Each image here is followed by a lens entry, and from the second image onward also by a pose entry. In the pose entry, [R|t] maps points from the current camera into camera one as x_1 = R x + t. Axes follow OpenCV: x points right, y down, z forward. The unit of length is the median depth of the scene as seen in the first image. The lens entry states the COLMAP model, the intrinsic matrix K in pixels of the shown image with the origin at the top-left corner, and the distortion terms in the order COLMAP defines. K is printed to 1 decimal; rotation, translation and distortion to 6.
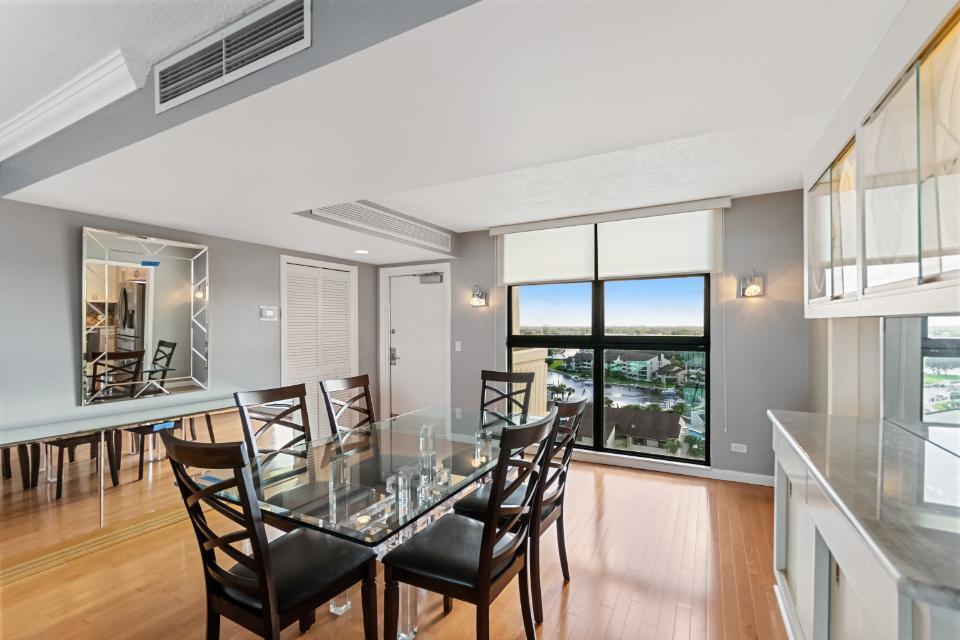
lens RADIAL K [[427.3, 0, 480.5], [0, 427.3, 352.1], [0, 0, 1]] dist [0.001082, 0.000076]
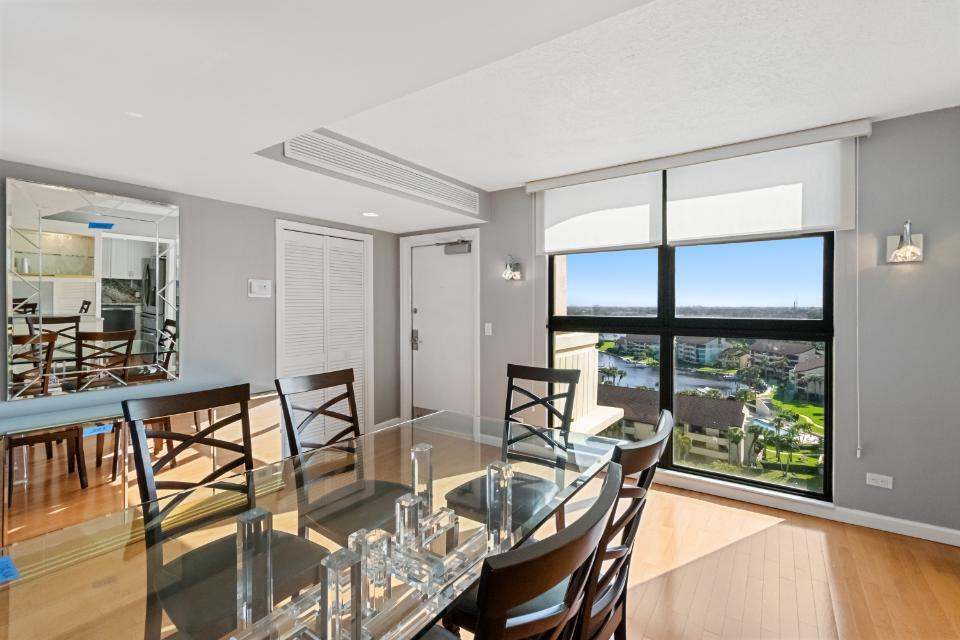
lens RADIAL K [[428.9, 0, 484.3], [0, 428.9, 322.3], [0, 0, 1]] dist [0.001752, 0.000253]
pose [[0.994660, 0.008447, -0.102858, 0.029420], [-0.010769, 0.999699, -0.022034, -0.010046], [0.102641, 0.023024, 0.994452, 0.200323]]
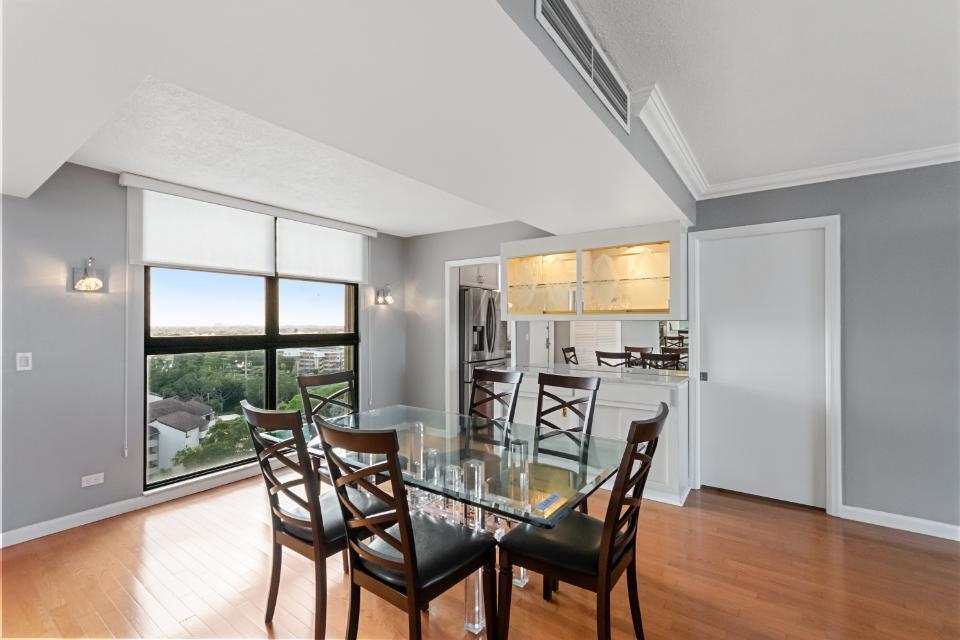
lens RADIAL K [[428.9, 0, 484.3], [0, 428.9, 322.3], [0, 0, 1]] dist [0.001752, 0.000253]
pose [[0.117998, 0.008813, 0.992975, -0.576466], [0.056808, 0.998263, -0.015610, -0.025014], [-0.991388, 0.058251, 0.117293, 0.415584]]
